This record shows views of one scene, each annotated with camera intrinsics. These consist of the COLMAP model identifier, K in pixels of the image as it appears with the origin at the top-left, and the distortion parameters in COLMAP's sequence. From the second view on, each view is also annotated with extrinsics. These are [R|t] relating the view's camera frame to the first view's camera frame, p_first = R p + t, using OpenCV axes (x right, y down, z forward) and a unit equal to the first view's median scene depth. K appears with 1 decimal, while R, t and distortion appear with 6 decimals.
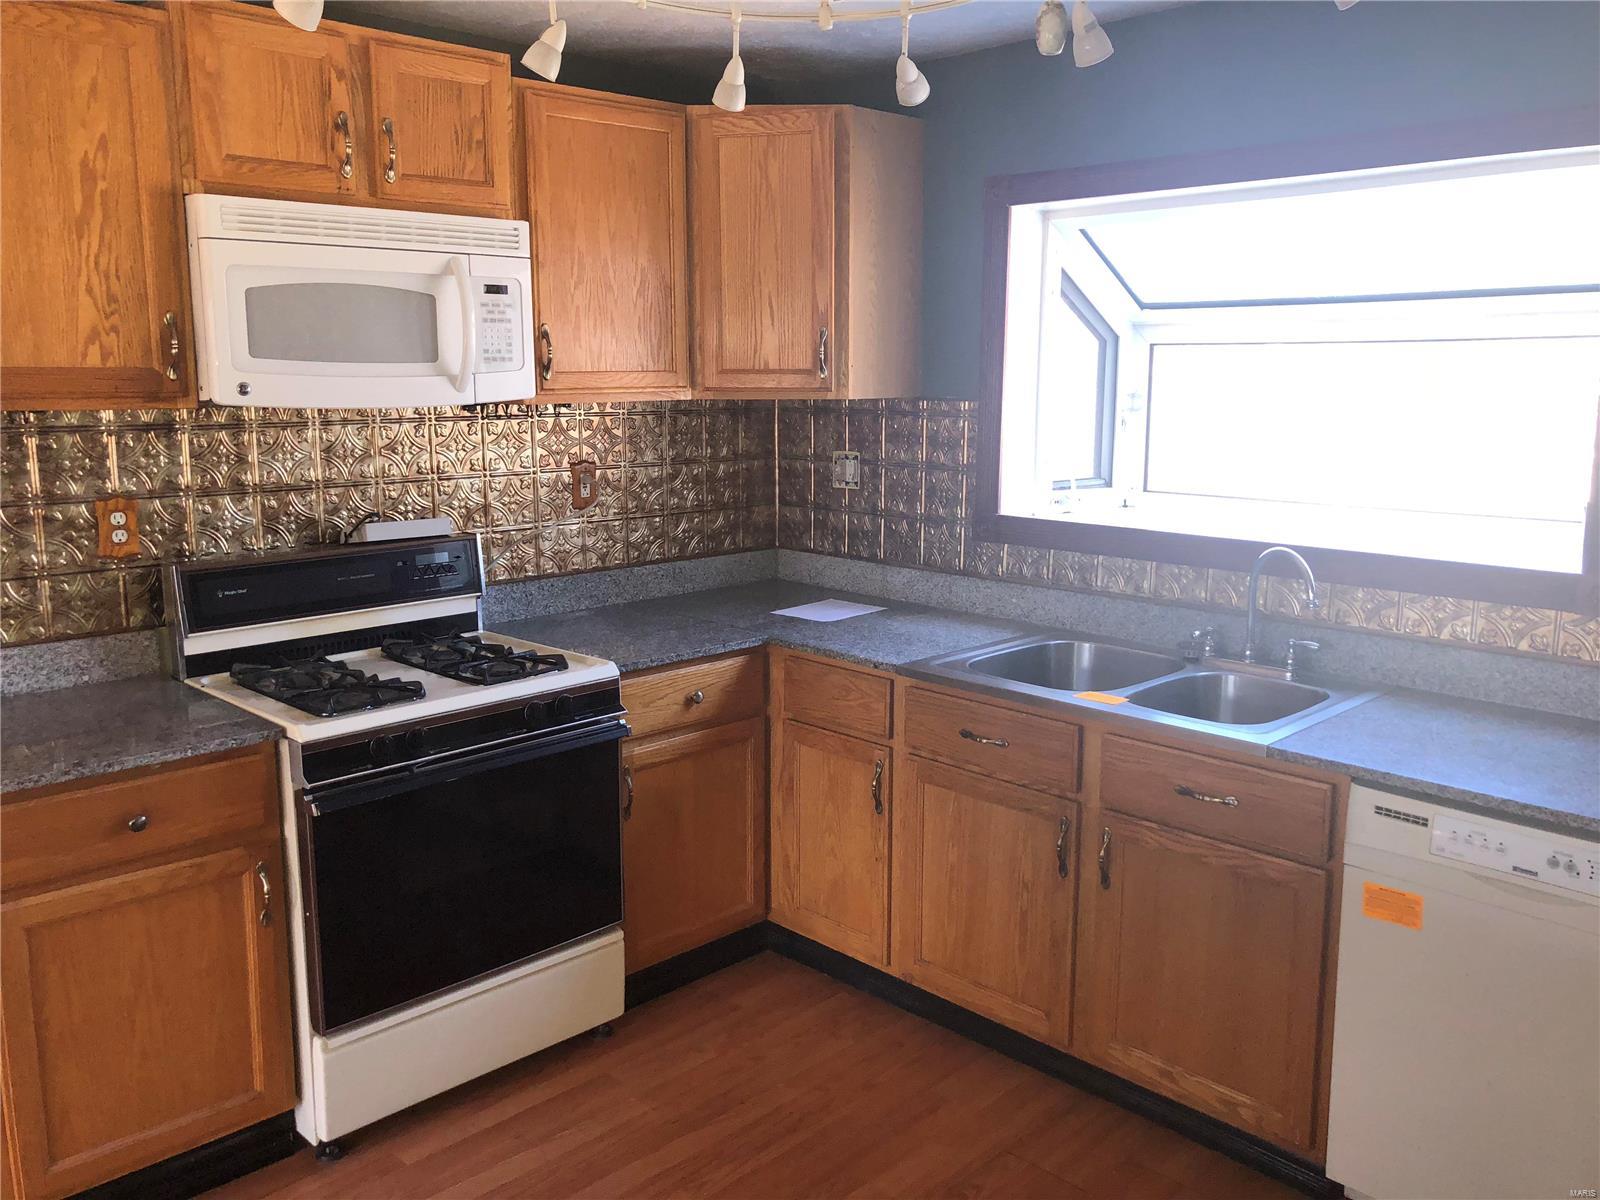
lens RADIAL K [[1330.5, 0, 800.4], [0, 1330.5, 596.5], [0, 0, 1]] dist [0.033461, -0.002908]
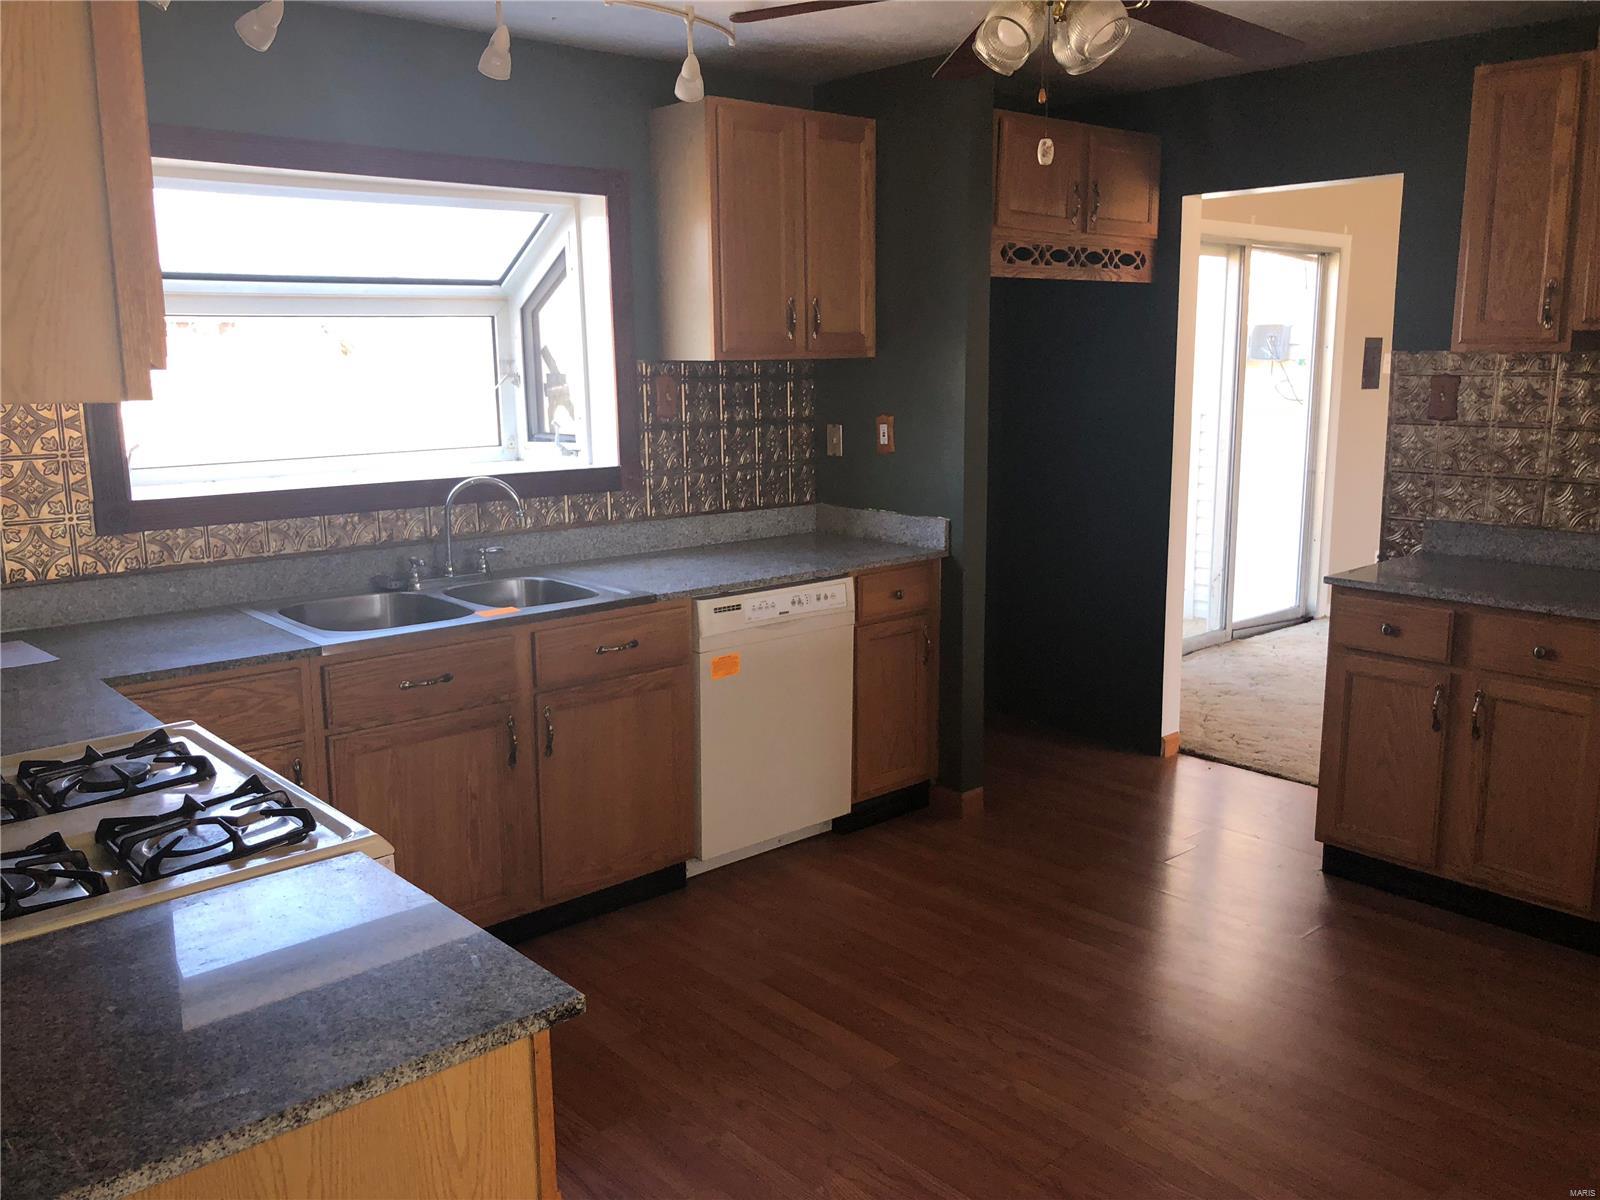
lens RADIAL K [[1330.5, 0, 801.0], [0, 1330.5, 599.5], [0, 0, 1]] dist [0.033461, -0.002908]
pose [[0.054057, -0.188792, 0.980528, -1.145965], [0.178437, 0.967984, 0.176540, -0.119793], [-0.982465, 0.165420, 0.086013, 0.760525]]
